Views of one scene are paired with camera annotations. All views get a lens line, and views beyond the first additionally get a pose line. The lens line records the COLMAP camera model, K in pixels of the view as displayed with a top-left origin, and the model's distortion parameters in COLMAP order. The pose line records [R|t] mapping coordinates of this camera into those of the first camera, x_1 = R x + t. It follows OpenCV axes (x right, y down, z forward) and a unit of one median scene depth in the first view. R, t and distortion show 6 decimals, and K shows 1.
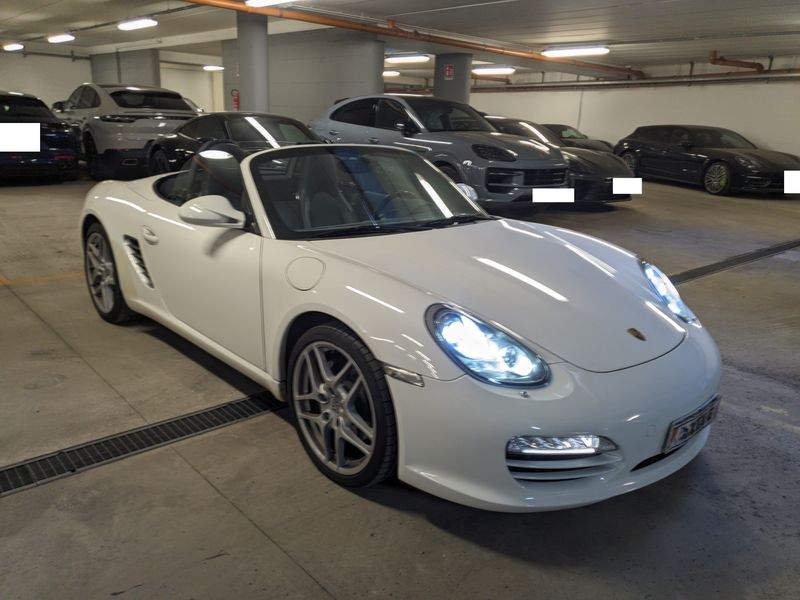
lens RADIAL K [[614.2, 0, 400.7], [0, 614.2, 302.6], [0, 0, 1]] dist [0.000250, -0.008494]
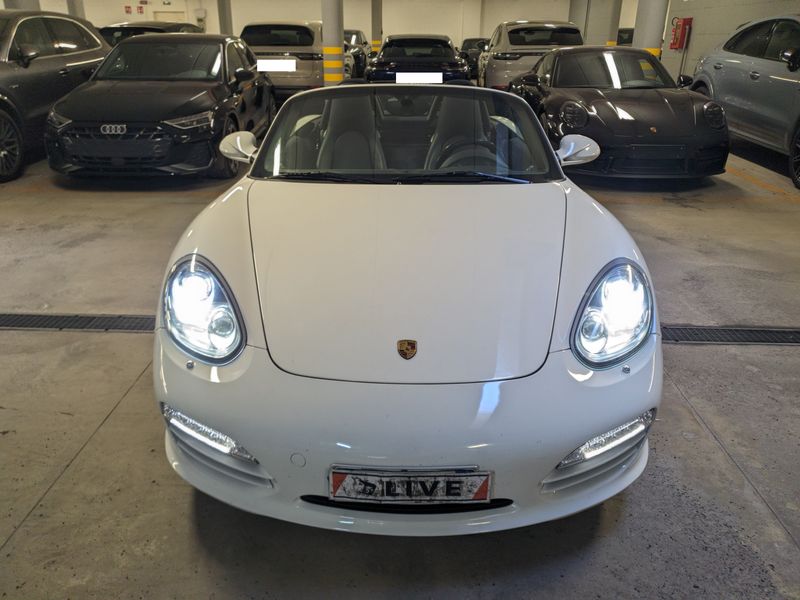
lens RADIAL K [[614.2, 0, 402.0], [0, 614.2, 294.4], [0, 0, 1]] dist [0.000250, -0.008494]
pose [[0.721079, 0.223001, -0.655984, 0.205608], [-0.166915, 0.974814, 0.147908, -0.028826], [0.672446, 0.002840, 0.740141, 0.106350]]
